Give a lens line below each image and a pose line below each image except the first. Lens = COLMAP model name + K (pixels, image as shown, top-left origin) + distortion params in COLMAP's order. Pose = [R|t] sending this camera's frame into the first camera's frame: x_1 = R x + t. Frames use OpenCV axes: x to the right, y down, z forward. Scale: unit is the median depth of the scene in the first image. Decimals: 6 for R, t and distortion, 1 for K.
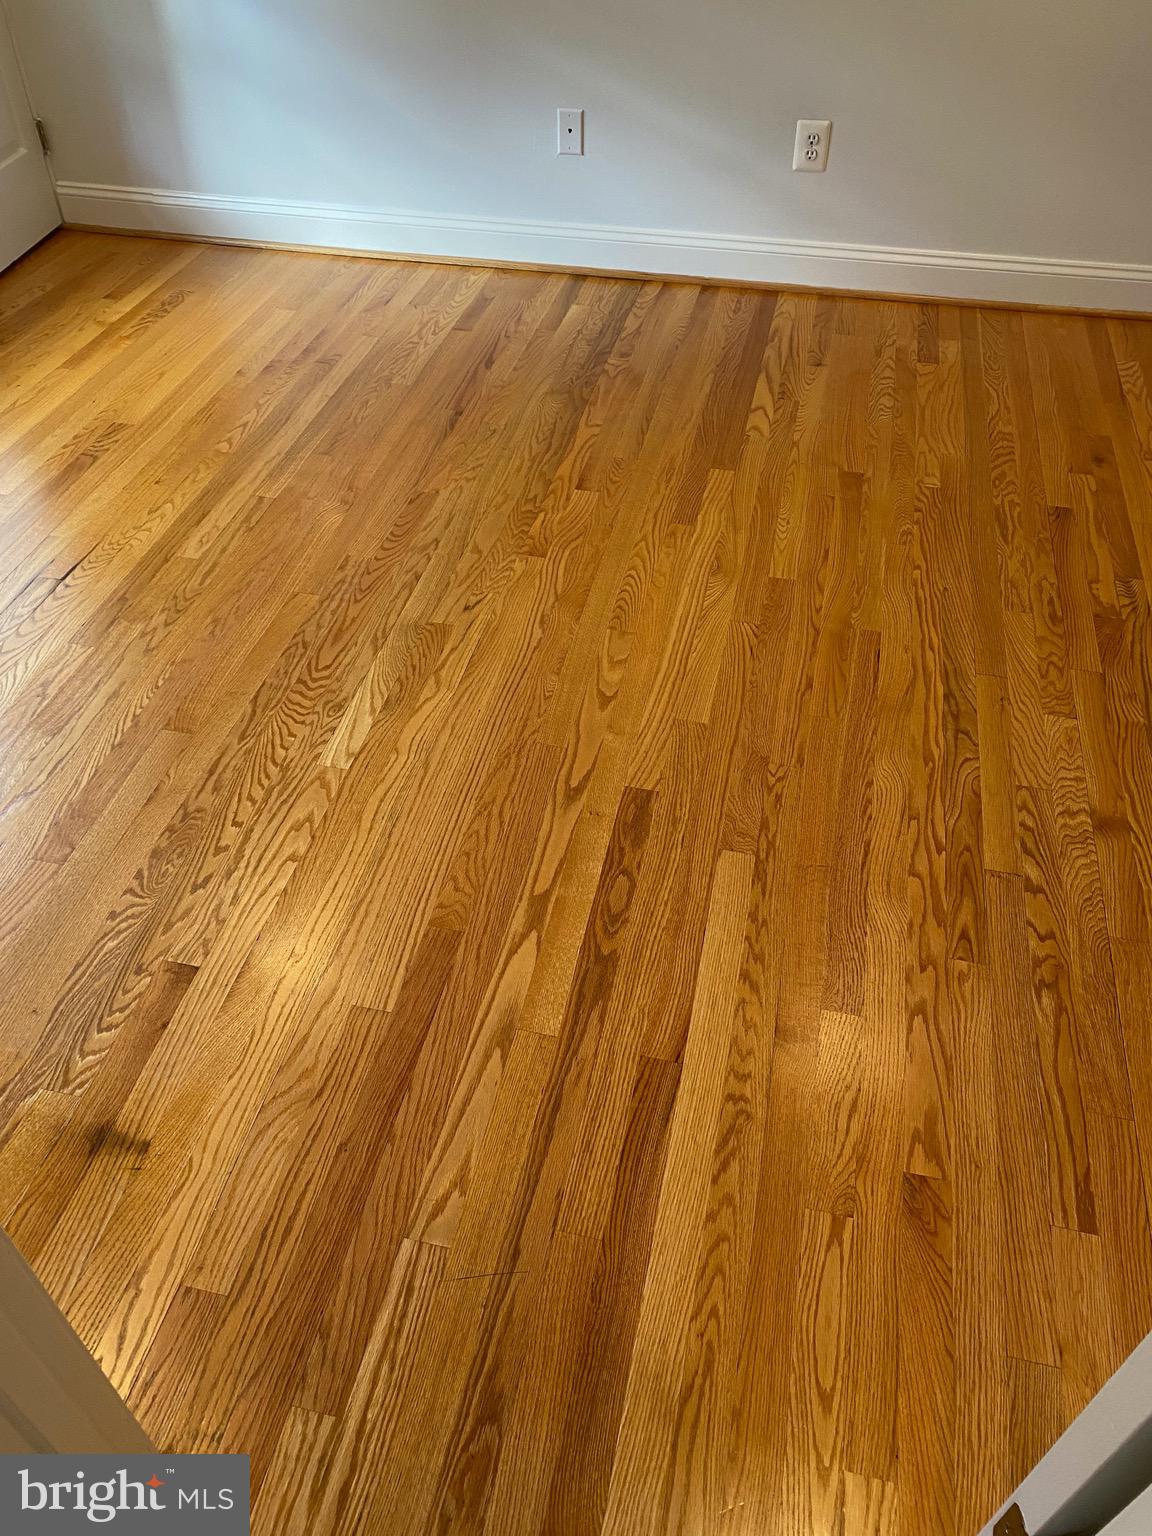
lens RADIAL K [[1188.6, 0, 576.0], [0, 1188.6, 768.0], [0, 0, 1]] dist [0.046381, -0.048592]
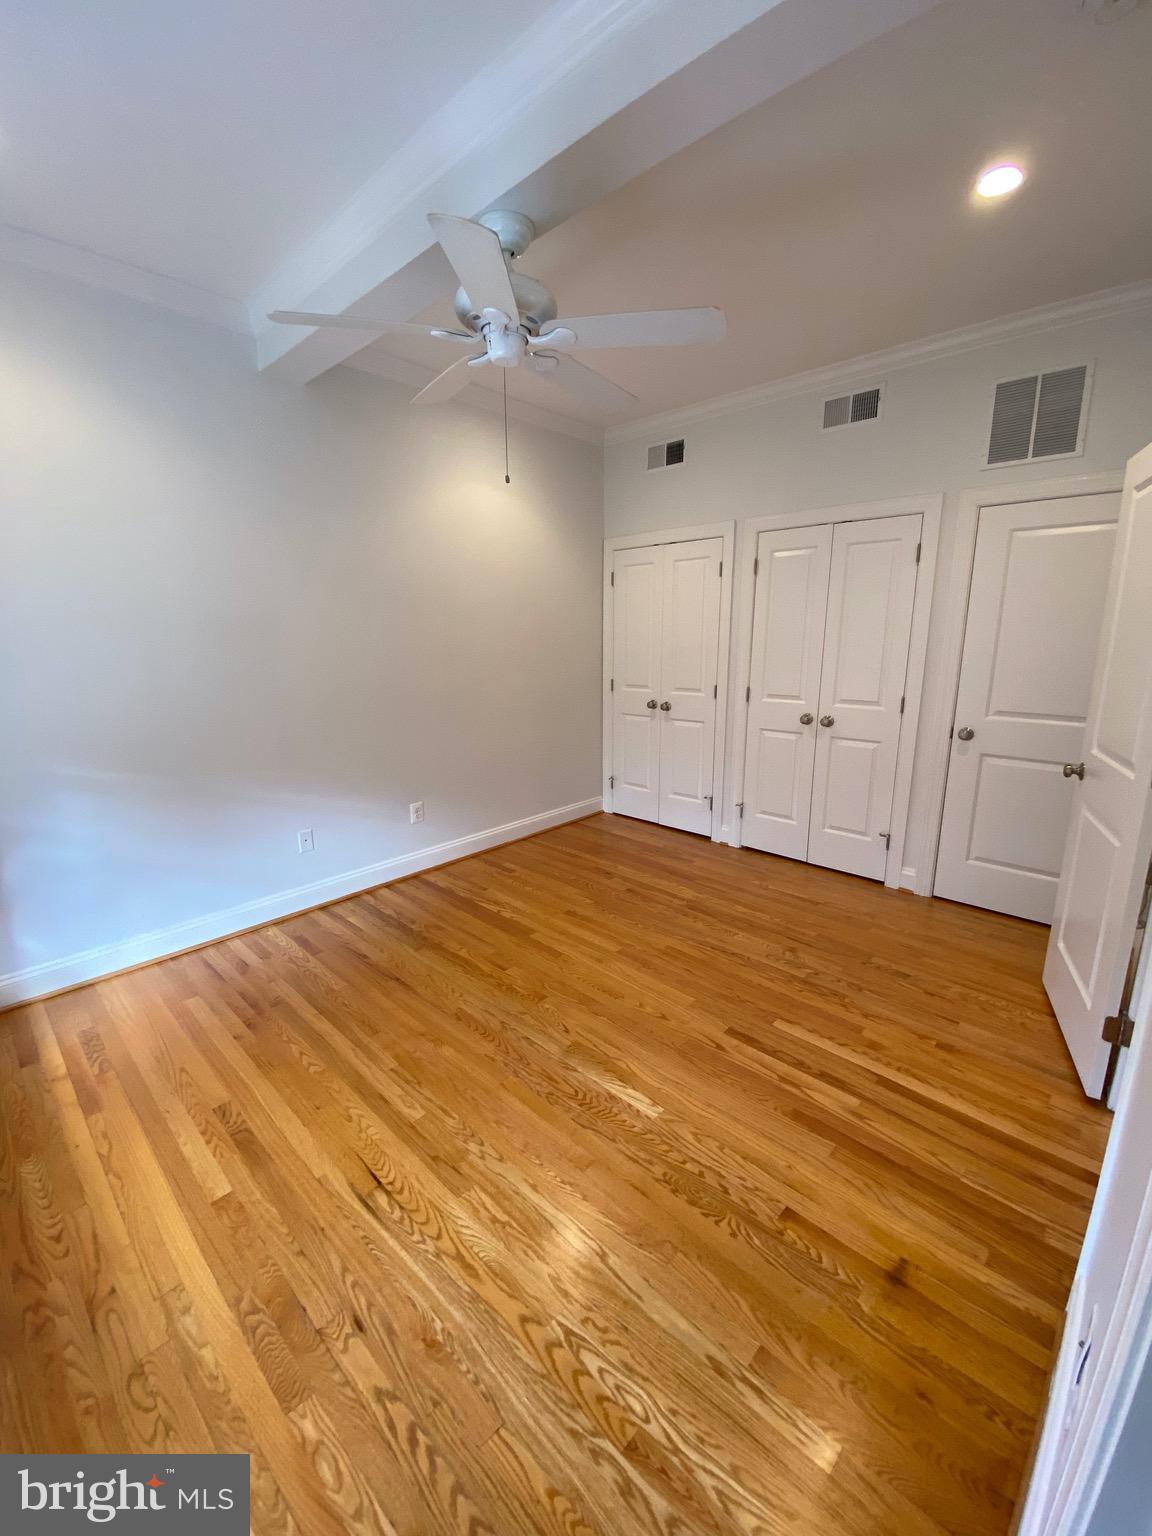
lens RADIAL K [[629.0, 0, 576.0], [0, 629.0, 768.0], [0, 0, 1]] dist [0.000745, -0.011697]
pose [[0.519249, -0.201151, 0.830614, -0.747796], [0.590604, 0.786941, -0.178635, -0.249885], [-0.617711, 0.583320, 0.527419, 0.194147]]
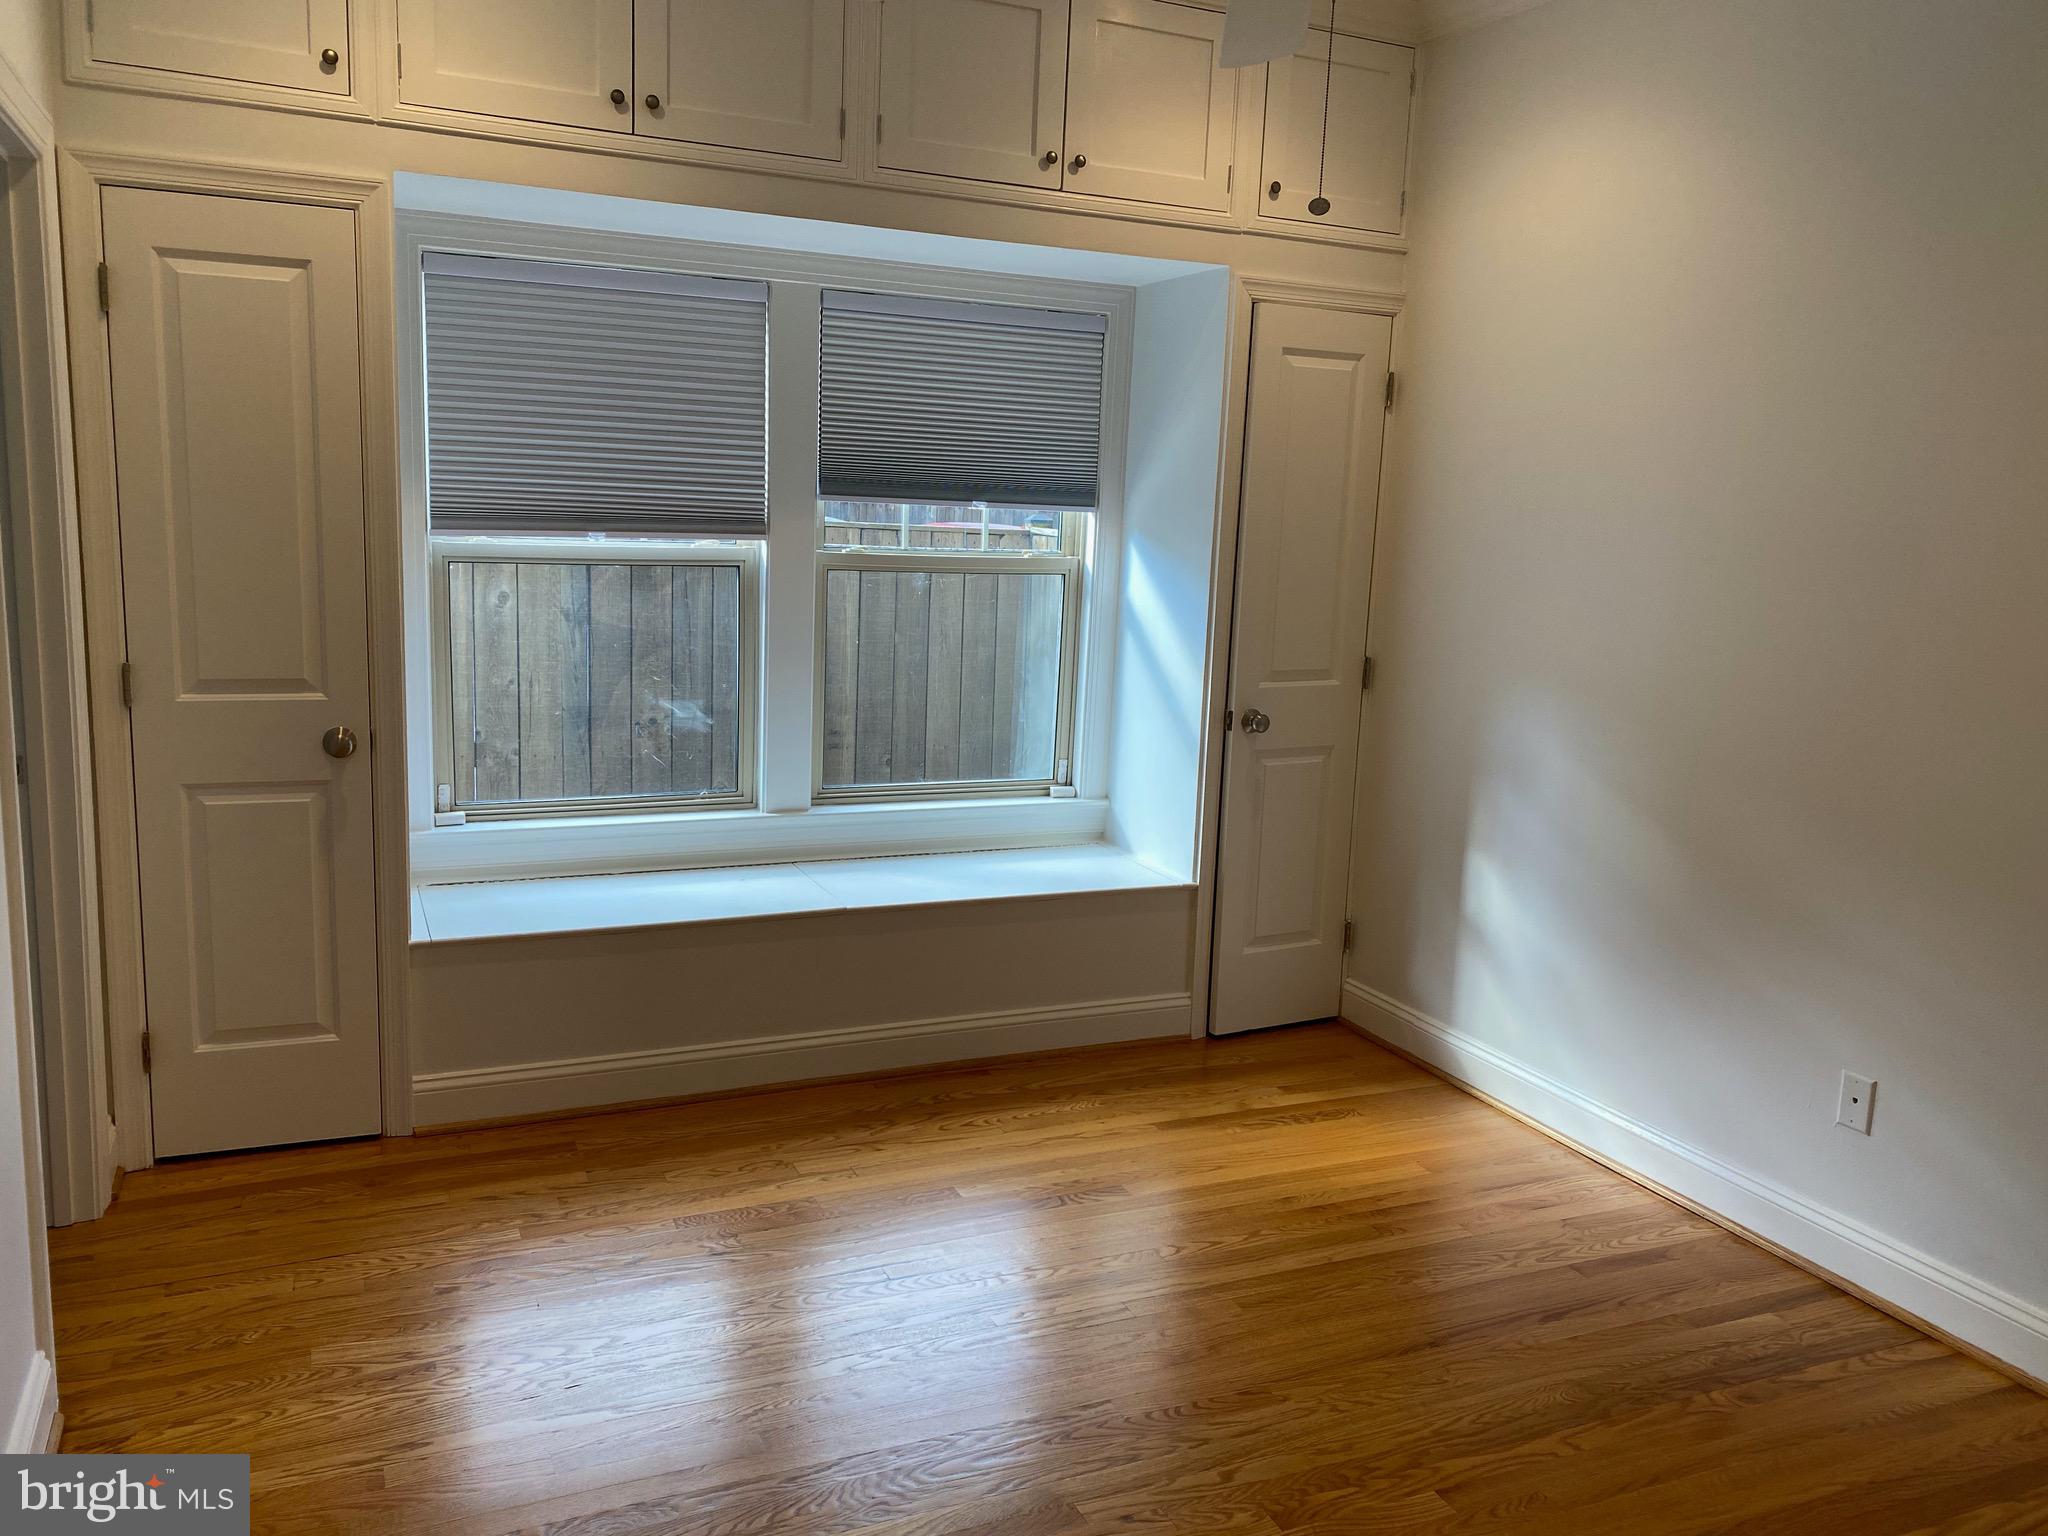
lens RADIAL K [[1584.8, 0, 972.3], [0, 1584.8, 760.1], [0, 0, 1]] dist [0.046381, -0.048592]
pose [[0.577257, 0.153536, -0.801998, 0.548441], [-0.578545, 0.770013, -0.269009, -0.158965], [0.576246, 0.619280, 0.533323, 0.072501]]
